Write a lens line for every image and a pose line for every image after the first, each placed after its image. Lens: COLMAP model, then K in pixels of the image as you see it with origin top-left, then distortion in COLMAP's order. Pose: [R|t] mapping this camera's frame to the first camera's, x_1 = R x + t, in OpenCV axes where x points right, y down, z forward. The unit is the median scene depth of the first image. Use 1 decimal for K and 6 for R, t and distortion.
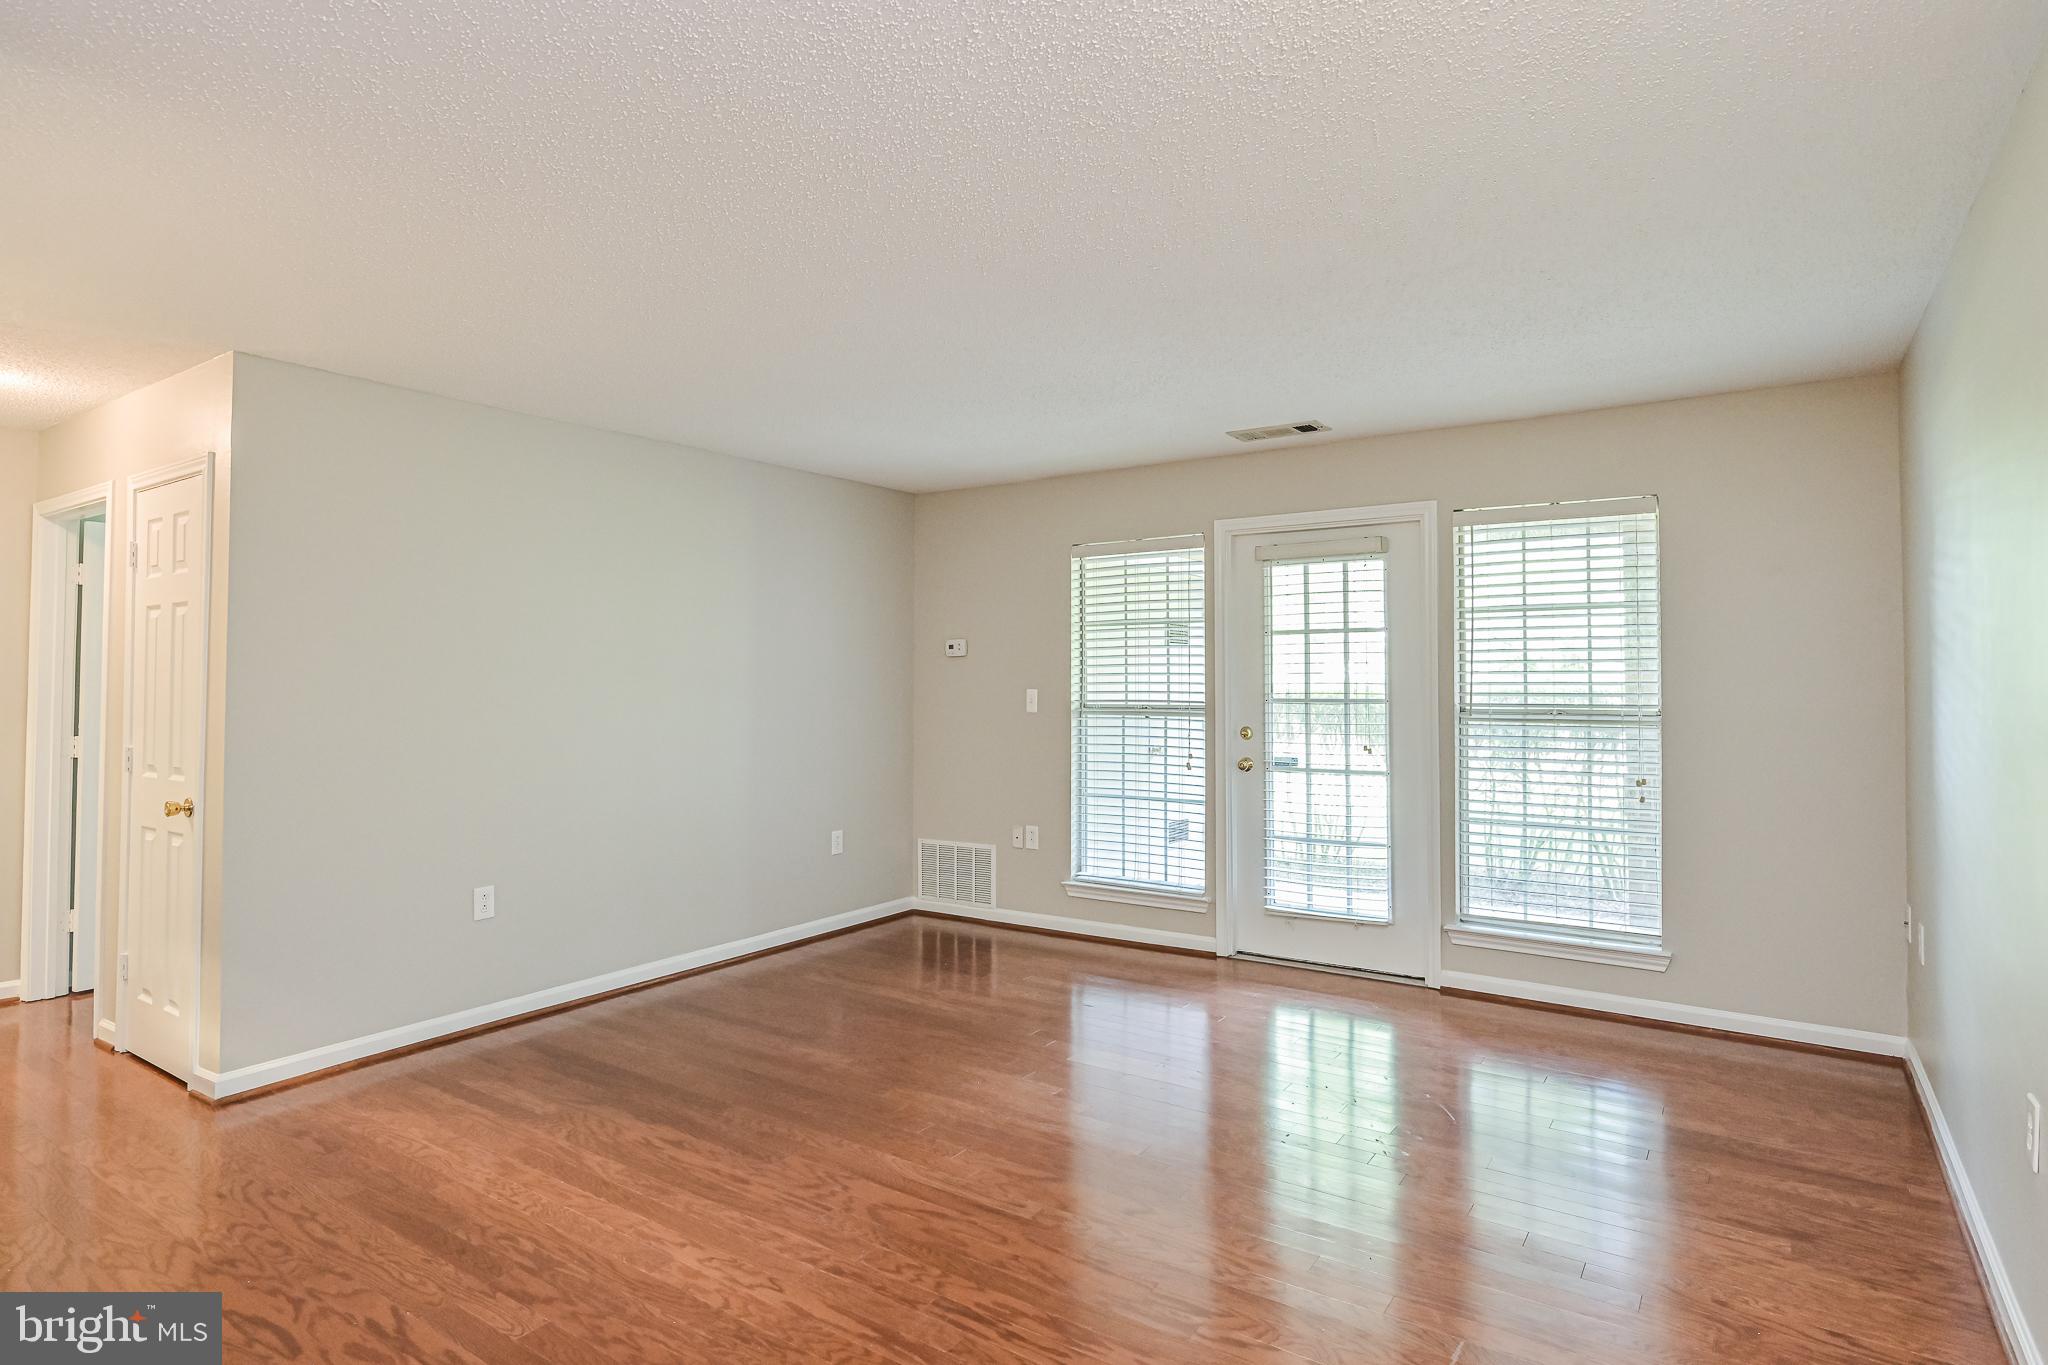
lens RADIAL K [[1081.2, 0, 1027.1], [0, 1081.2, 654.1], [0, 0, 1]] dist [-0.005103, -0.001054]
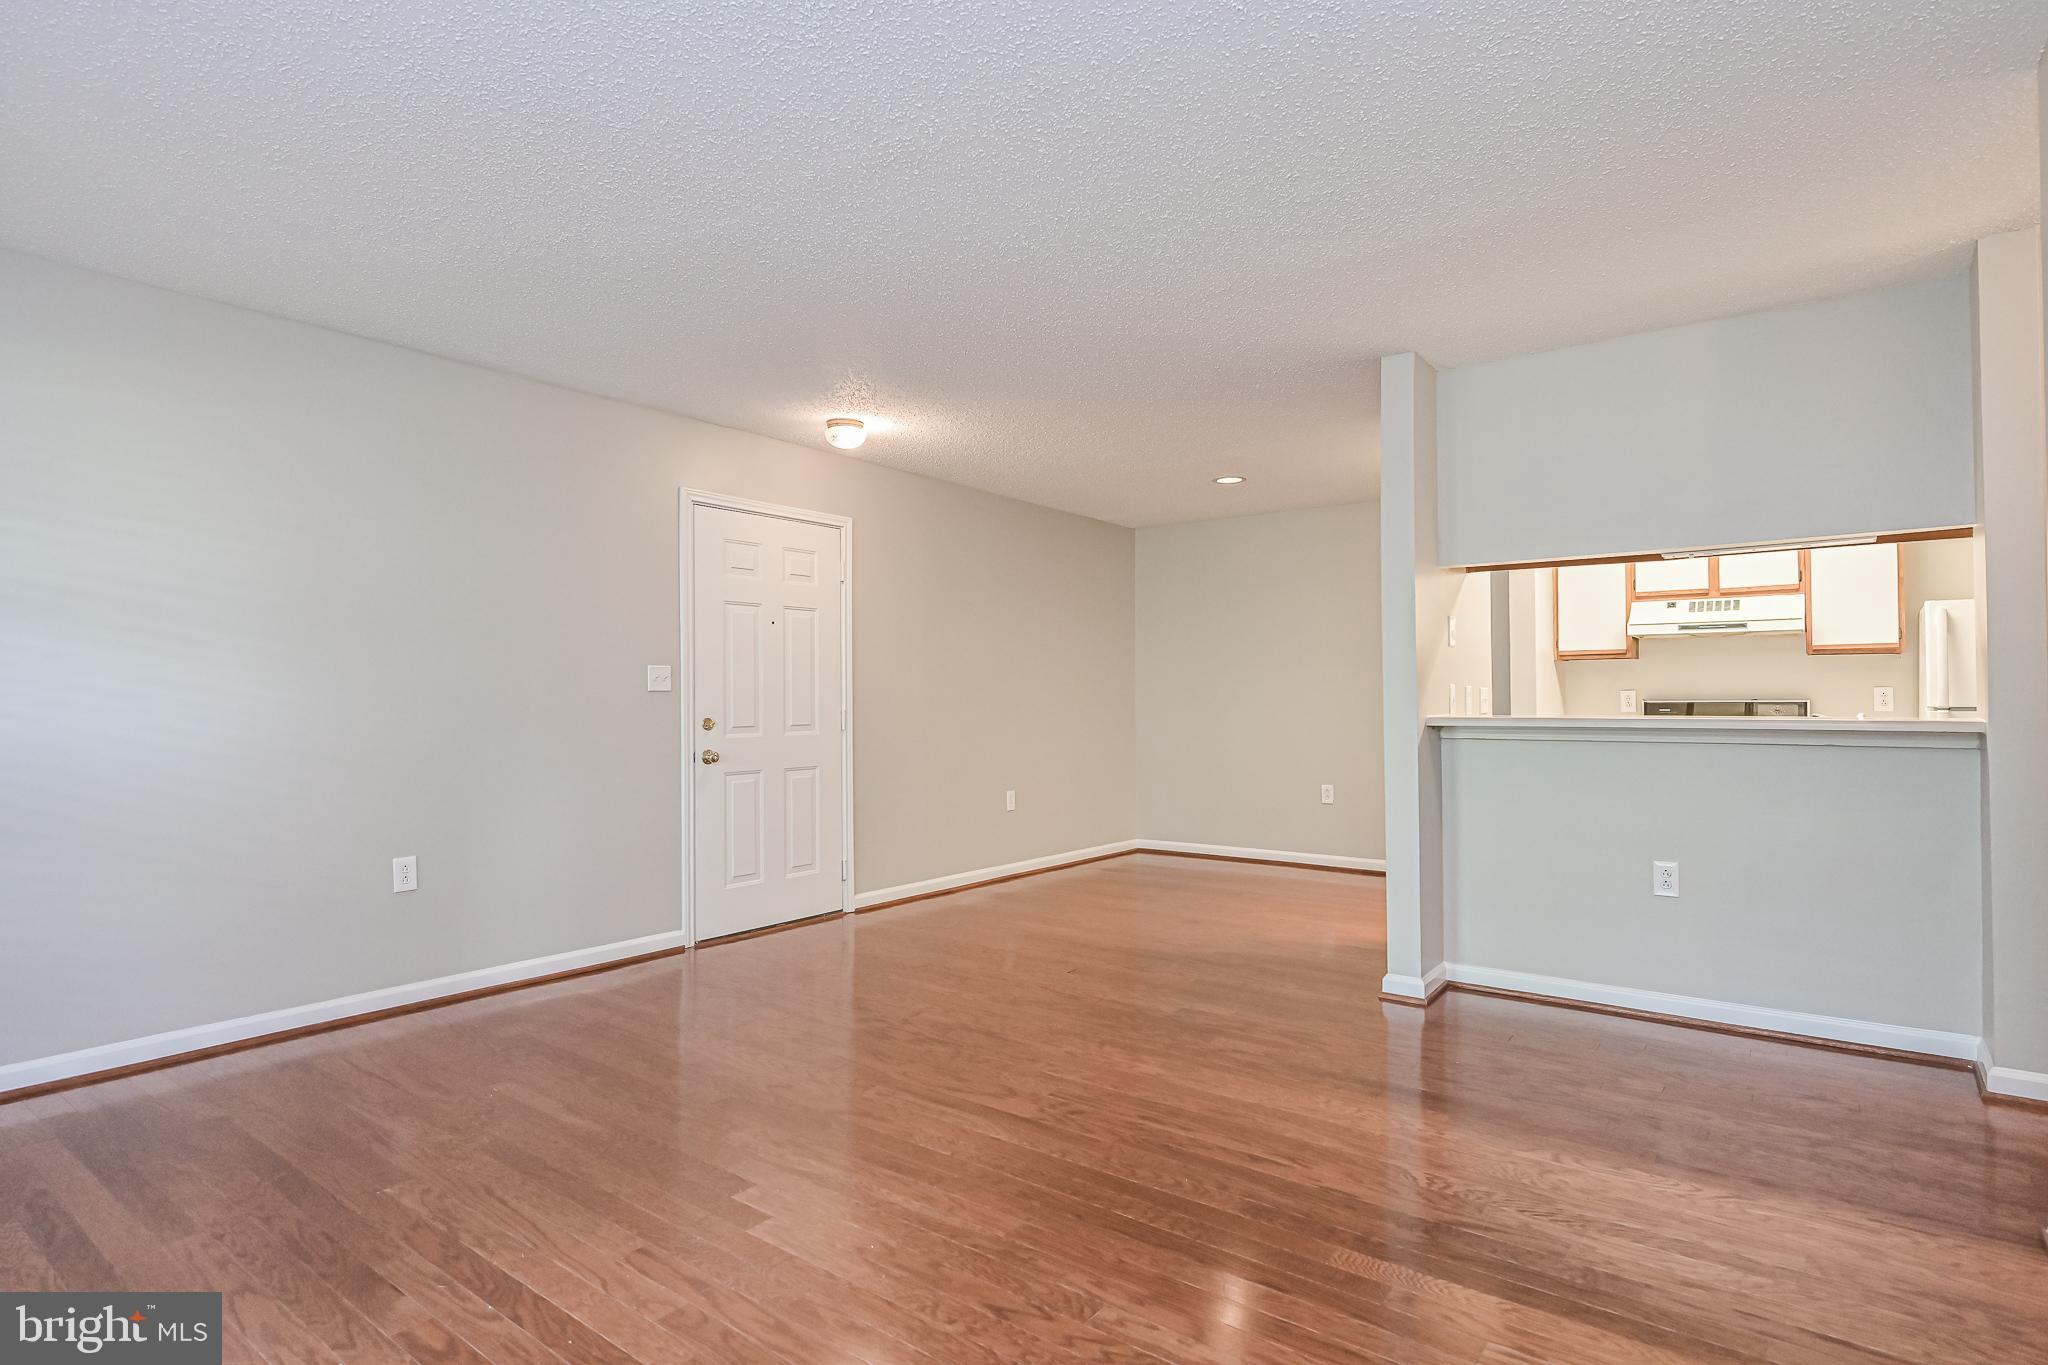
lens RADIAL K [[1050.0, 0, 1019.8], [0, 1050.0, 687.2], [0, 0, 1]] dist [-0.002351, -0.000793]
pose [[-0.998214, 0.006475, 0.059385, -0.127961], [0.004070, 0.999170, -0.040538, 0.080497], [-0.059598, -0.040224, -0.997412, 1.235991]]
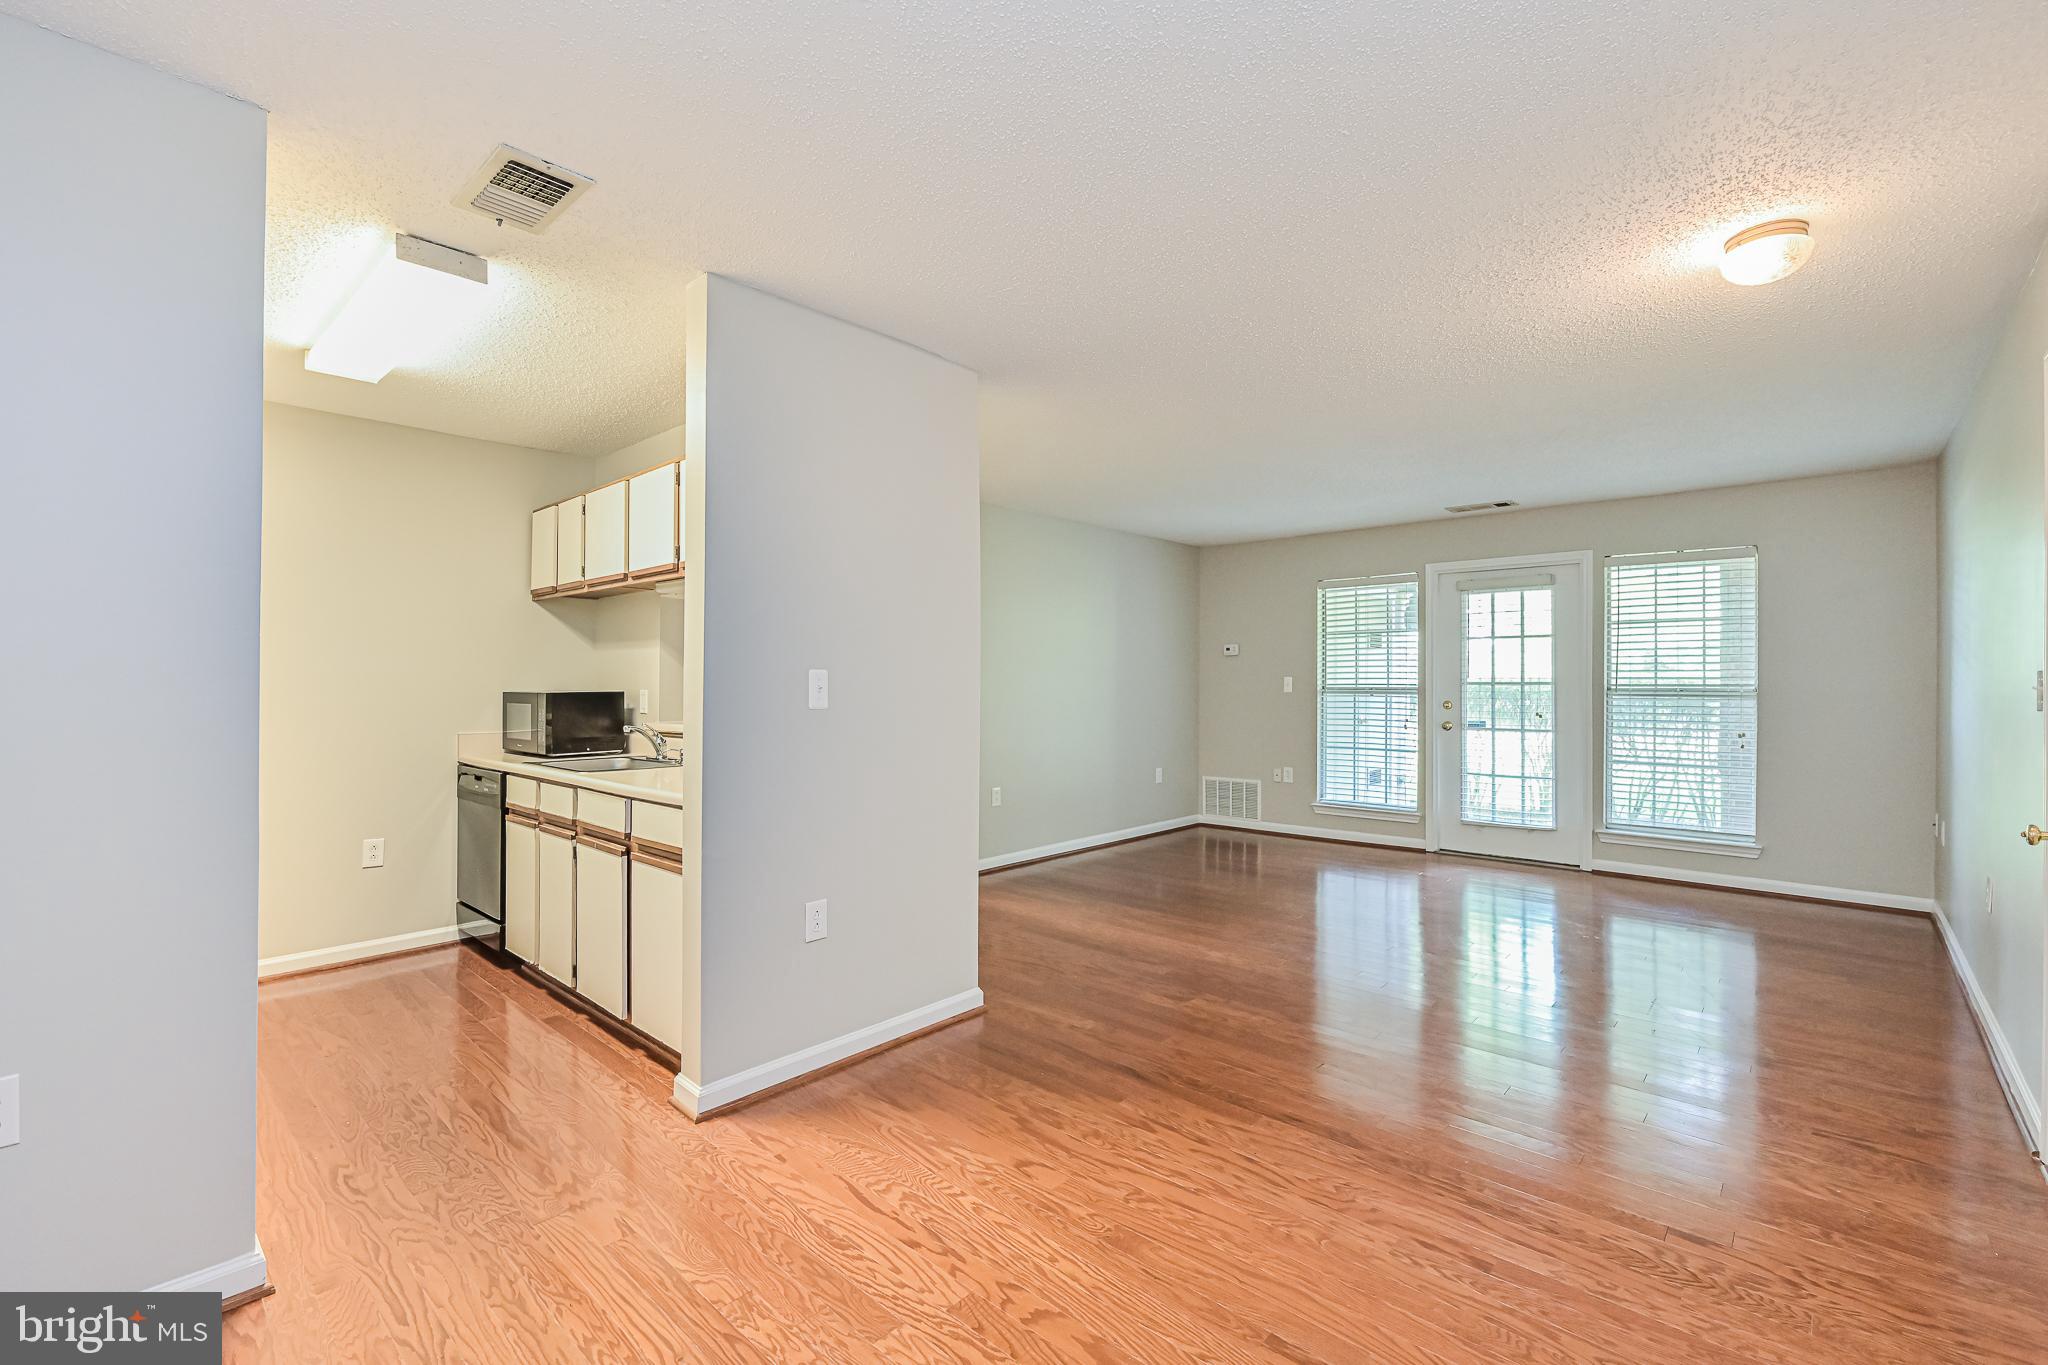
lens RADIAL K [[885.2, 0, 1021.8], [0, 885.2, 679.8], [0, 0, 1]] dist [-0.001468, -0.000166]
pose [[0.989704, 0.002876, -0.143099, -0.235310], [0.000249, 0.999762, 0.021819, 0.012182], [0.143128, -0.021630, 0.989468, -0.345090]]
